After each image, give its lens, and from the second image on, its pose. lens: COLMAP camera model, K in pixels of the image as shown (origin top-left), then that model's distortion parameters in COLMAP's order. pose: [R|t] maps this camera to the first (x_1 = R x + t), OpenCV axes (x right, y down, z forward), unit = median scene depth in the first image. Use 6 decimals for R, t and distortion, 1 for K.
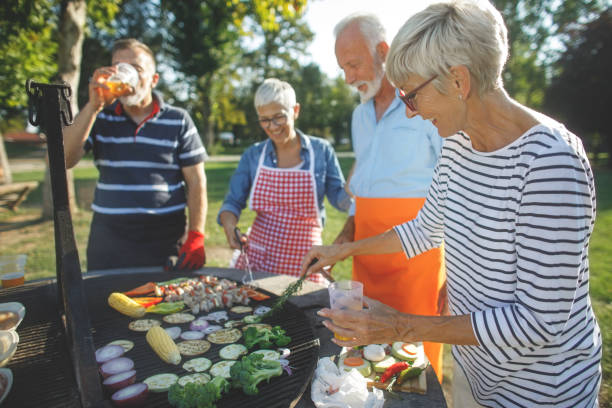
lens RADIAL K [[433.0, 0, 311.1], [0, 433.0, 208.5], [0, 0, 1]] dist [-0.069725, 0.068516]
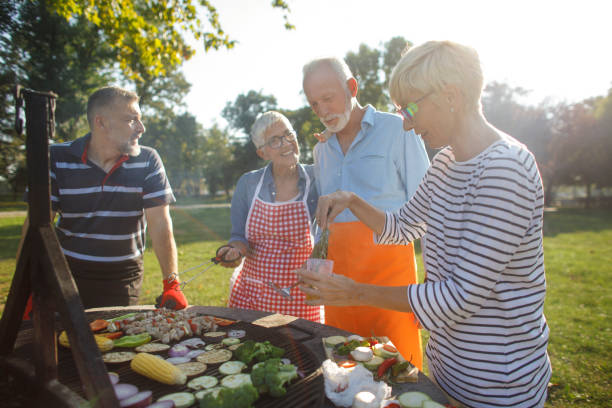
lens RADIAL K [[439.8, 0, 312.3], [0, 439.8, 207.7], [0, 0, 1]] dist [-0.075241, 0.076342]
pose [[0.956157, -0.010904, 0.292653, -0.231696], [0.046993, 0.992070, -0.116573, 0.074230], [-0.289061, 0.125215, 0.949086, -0.037215]]
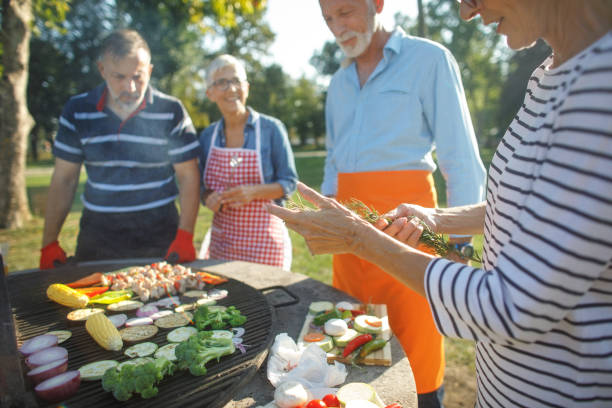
lens RADIAL K [[433.0, 0, 311.1], [0, 433.0, 208.5], [0, 0, 1]] dist [-0.069725, 0.068516]
pose [[0.996678, -0.039031, 0.071486, 0.028498], [0.039457, 0.999211, -0.004556, 0.063409], [-0.071251, 0.007362, 0.997431, 0.054415]]
